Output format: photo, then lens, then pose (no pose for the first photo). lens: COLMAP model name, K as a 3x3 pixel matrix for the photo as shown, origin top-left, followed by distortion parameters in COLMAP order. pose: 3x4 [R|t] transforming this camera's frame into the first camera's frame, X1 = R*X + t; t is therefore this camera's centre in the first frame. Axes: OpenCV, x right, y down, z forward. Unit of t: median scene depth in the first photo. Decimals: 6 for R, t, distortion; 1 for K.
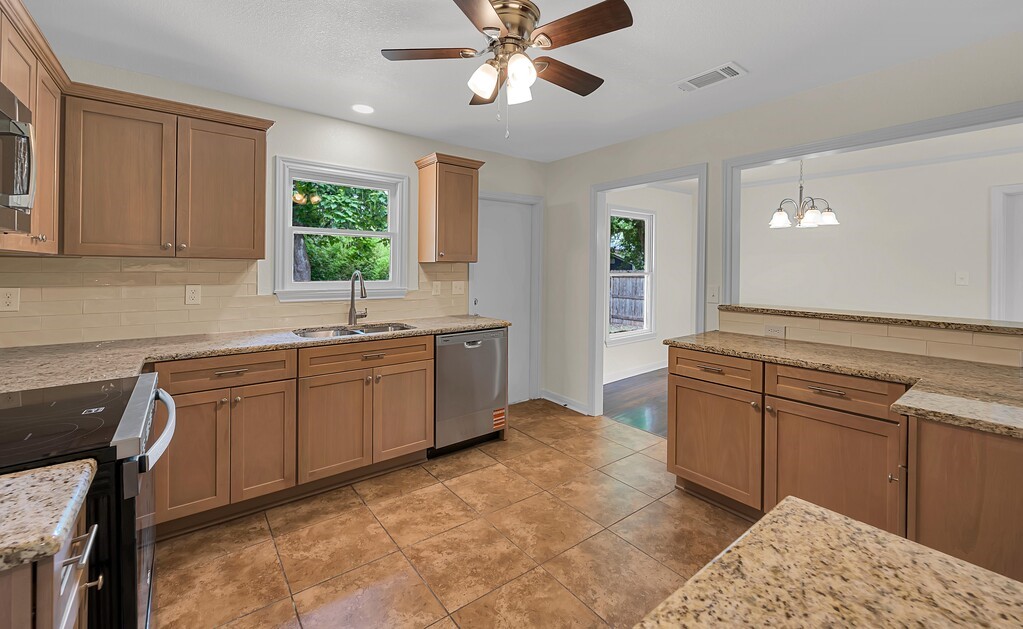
lens RADIAL K [[417.5, 0, 509.8], [0, 417.5, 267.4], [0, 0, 1]] dist [0.000257, -0.000142]
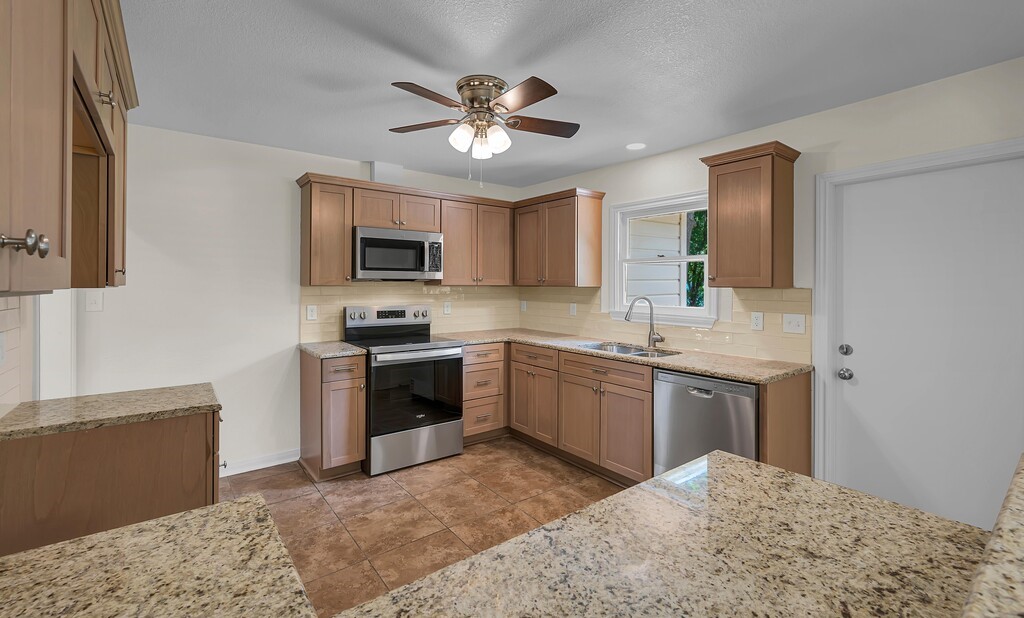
lens RADIAL K [[444.4, 0, 506.6], [0, 444.4, 282.1], [0, 0, 1]] dist [0.001220, 0.000058]
pose [[-0.007277, -0.010744, -0.999916, 1.071055], [-0.000958, 0.999942, -0.010737, -0.020770], [0.999973, 0.000880, -0.007287, 0.903484]]
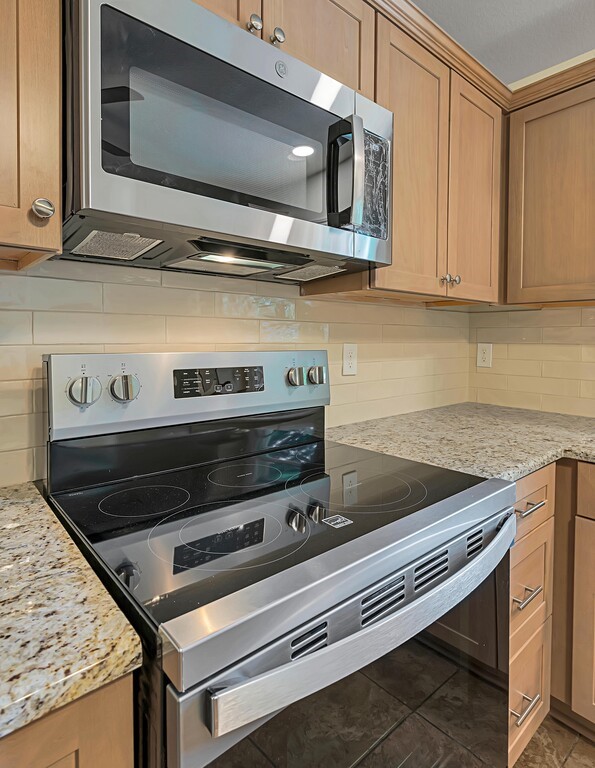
lens RADIAL K [[429.8, 0, 297.5], [0, 429.8, 346.9], [0, 0, 1]] dist [-0.000885, 0.000110]
pose [[0.053110, 0.015751, -0.998464, -0.202235], [-0.003419, 0.999873, 0.015592, 0.041646], [0.998583, 0.002585, 0.053157, 0.489965]]
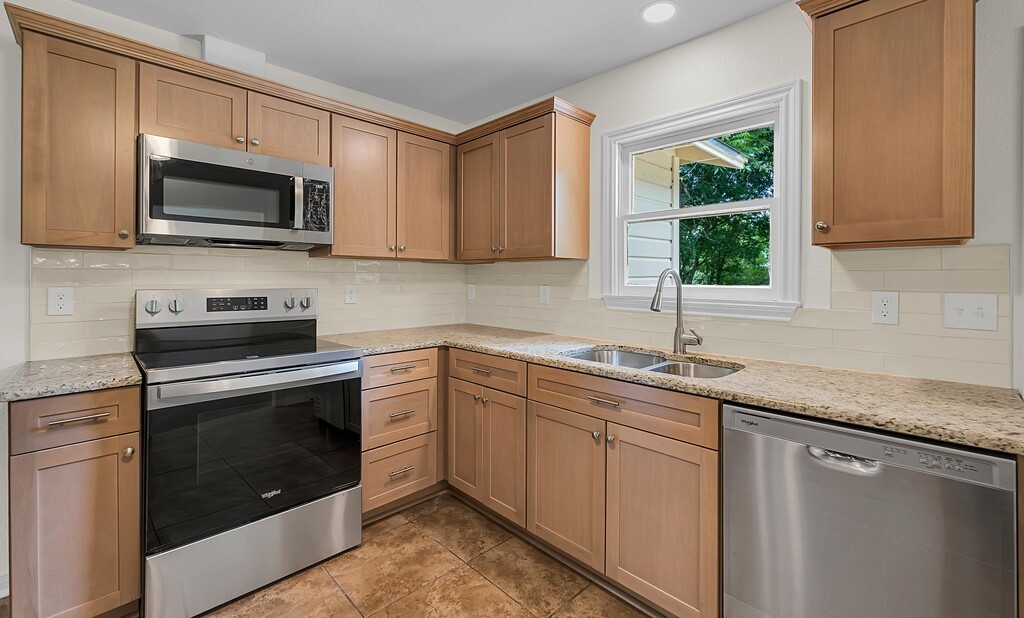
lens RADIAL K [[429.7, 0, 517.2], [0, 429.7, 276.6], [0, 0, 1]] dist [0.000041, -0.000068]
pose [[0.123649, -0.010014, -0.992275, 0.356688], [0.000245, 0.999949, -0.010061, 0.036794], [0.992326, 0.001001, 0.123646, 0.946186]]
